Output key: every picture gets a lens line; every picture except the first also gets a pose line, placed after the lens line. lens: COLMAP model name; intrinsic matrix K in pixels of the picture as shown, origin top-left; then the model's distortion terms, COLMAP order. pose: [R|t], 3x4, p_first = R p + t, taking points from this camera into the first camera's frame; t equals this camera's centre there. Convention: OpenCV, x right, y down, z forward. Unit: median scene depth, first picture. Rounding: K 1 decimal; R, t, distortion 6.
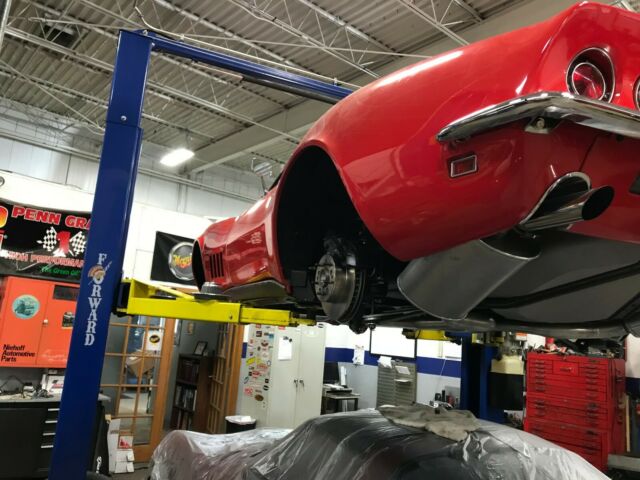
lens RADIAL K [[524.5, 0, 314.7], [0, 524.5, 239.6], [0, 0, 1]] dist [0.014956, -0.002577]
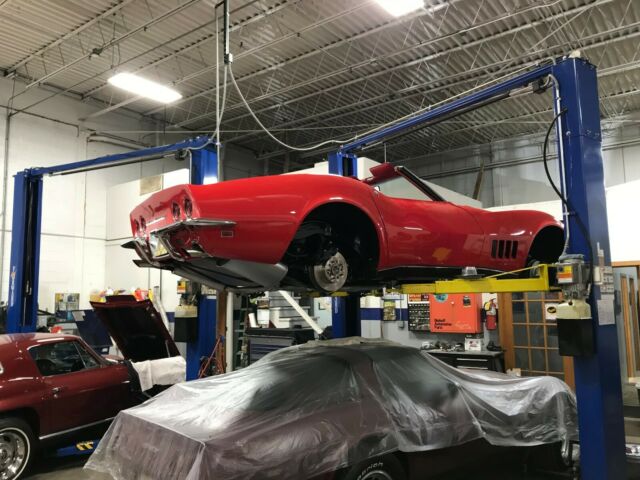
lens RADIAL K [[519.3, 0, 320.0], [0, 519.3, 240.0], [0, 0, 1]] dist [0.039536, -0.050102]
pose [[0.239646, -0.196051, -0.950859, 0.700160], [0.209204, 0.966818, -0.146616, 0.094350], [0.948052, -0.163788, 0.272709, 0.193705]]
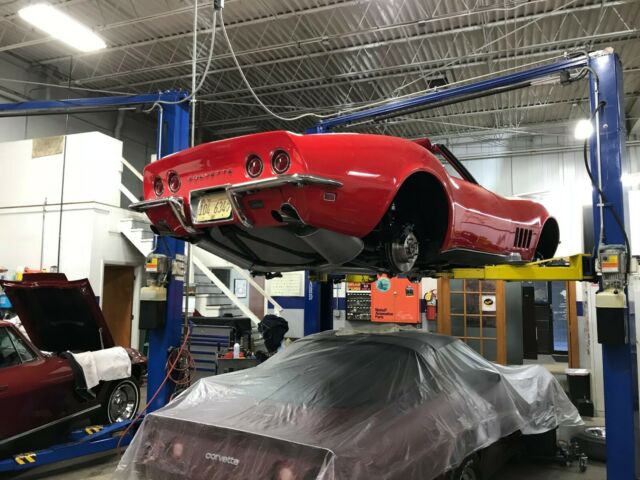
lens RADIAL K [[519.3, 0, 320.0], [0, 519.3, 240.0], [0, 0, 1]] dist [0.039536, -0.050102]
pose [[0.493714, -0.162211, -0.854362, 0.560851], [0.186581, 0.979329, -0.078117, 0.064041], [0.849373, -0.120840, 0.513774, 0.037208]]
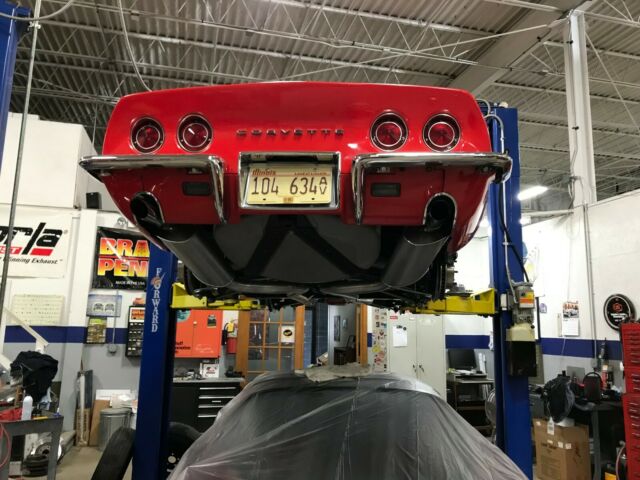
lens RADIAL K [[519.3, 0, 320.0], [0, 519.3, 240.0], [0, 0, 1]] dist [0.039536, -0.050102]
pose [[0.898425, -0.131720, -0.418906, 0.280112], [0.128474, 0.991056, -0.036088, 0.027778], [0.419913, -0.021396, 0.907312, -0.047653]]
